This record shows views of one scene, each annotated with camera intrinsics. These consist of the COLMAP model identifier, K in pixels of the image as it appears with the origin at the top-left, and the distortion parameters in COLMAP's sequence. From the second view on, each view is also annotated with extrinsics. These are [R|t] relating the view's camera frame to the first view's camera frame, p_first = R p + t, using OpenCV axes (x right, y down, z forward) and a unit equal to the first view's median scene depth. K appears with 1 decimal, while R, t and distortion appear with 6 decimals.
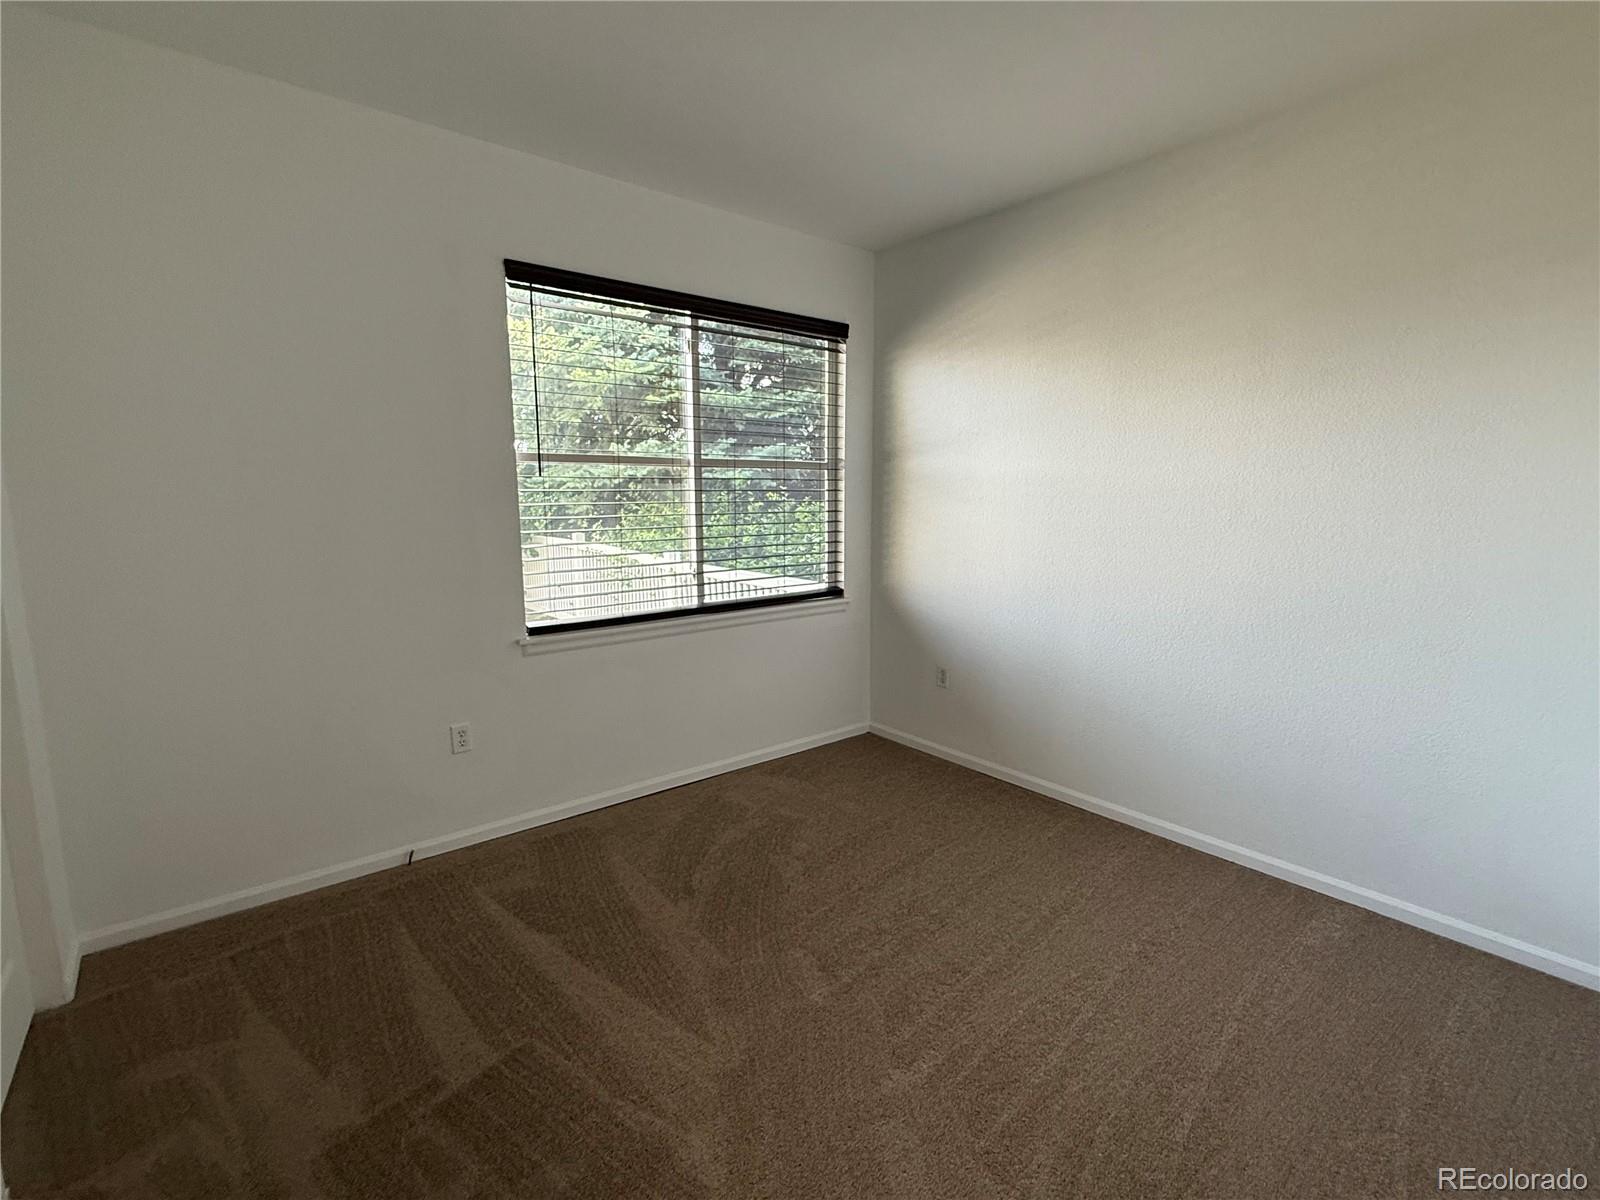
lens RADIAL K [[730.9, 0, 800.9], [0, 730.9, 600.7], [0, 0, 1]] dist [0.000872, 0.000049]
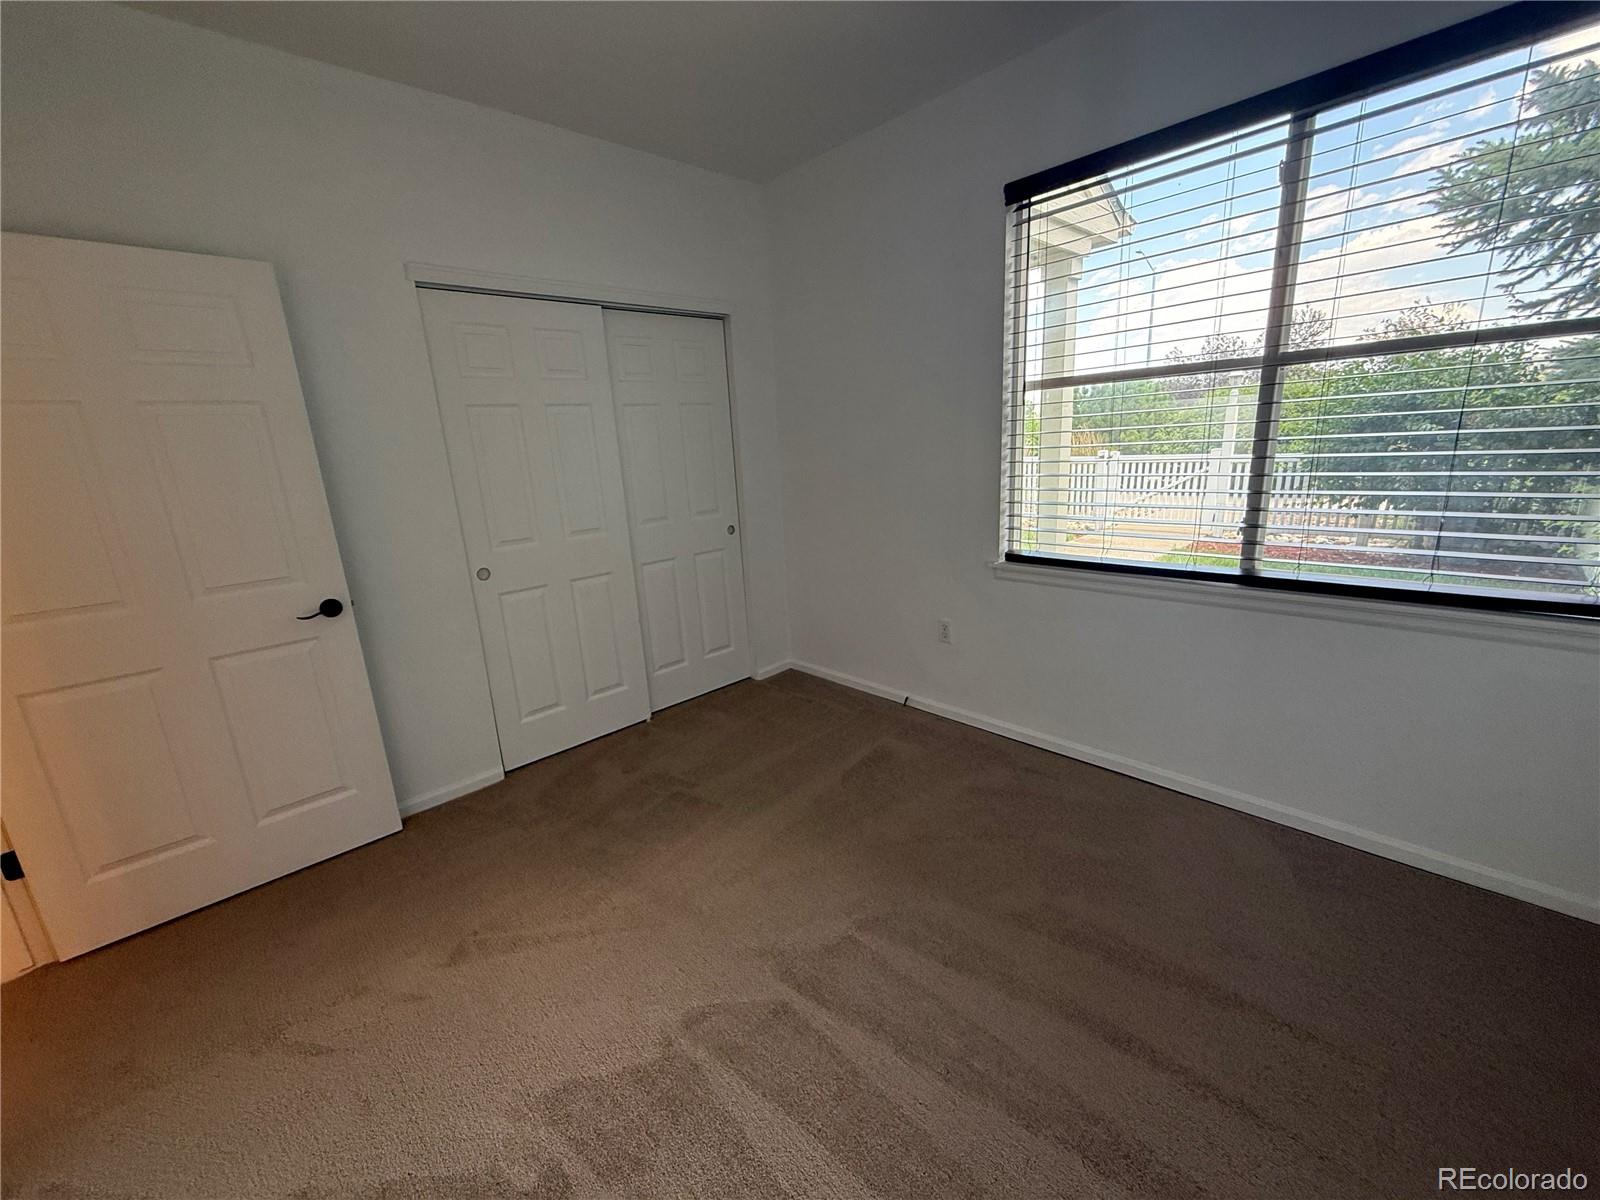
lens RADIAL K [[661.0, 0, 798.9], [0, 661.0, 600.5], [0, 0, 1]] dist [-0.001271, 0.000303]
pose [[0.056124, 0.242023, -0.968646, 0.583612], [-0.079306, 0.968190, 0.237314, -0.105500], [0.995269, 0.063501, 0.073533, 0.671692]]
